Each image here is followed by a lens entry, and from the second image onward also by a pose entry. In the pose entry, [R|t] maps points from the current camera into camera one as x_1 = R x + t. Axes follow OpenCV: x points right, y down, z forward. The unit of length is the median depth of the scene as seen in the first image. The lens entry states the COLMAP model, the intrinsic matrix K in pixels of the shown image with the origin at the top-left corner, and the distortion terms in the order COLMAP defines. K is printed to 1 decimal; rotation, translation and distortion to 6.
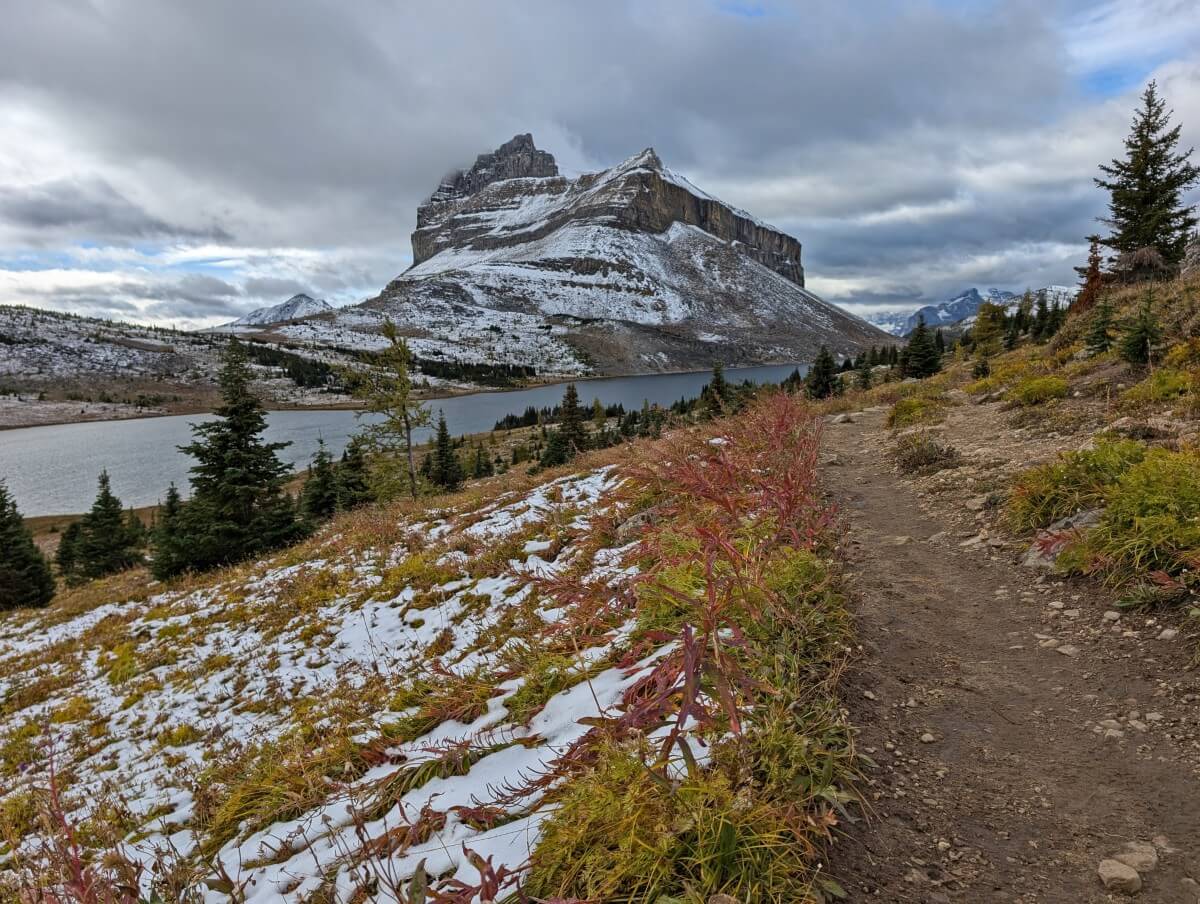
lens RADIAL K [[868.1, 0, 600.0], [0, 868.1, 452.0], [0, 0, 1]] dist [0.079490, -0.085785]
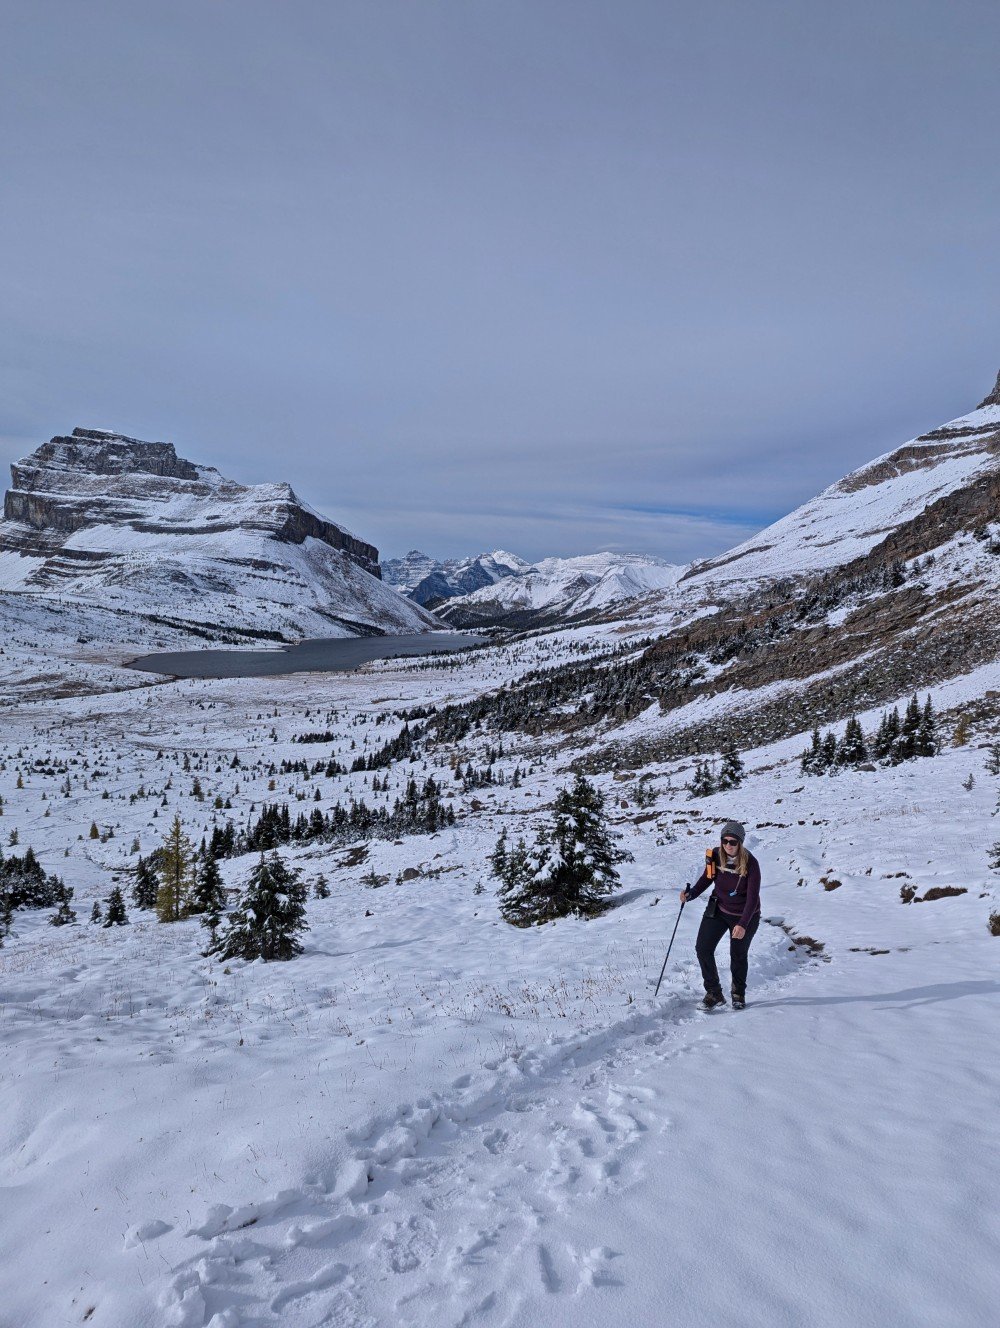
lens RADIAL K [[960.7, 0, 533.1], [0, 960.7, 643.6], [0, 0, 1]] dist [0.079490, -0.085785]
pose [[0.893993, 0.042164, 0.446094, -0.312307], [-0.010277, 0.997230, -0.073659, 0.047410], [-0.447964, 0.061266, 0.891950, -0.692194]]
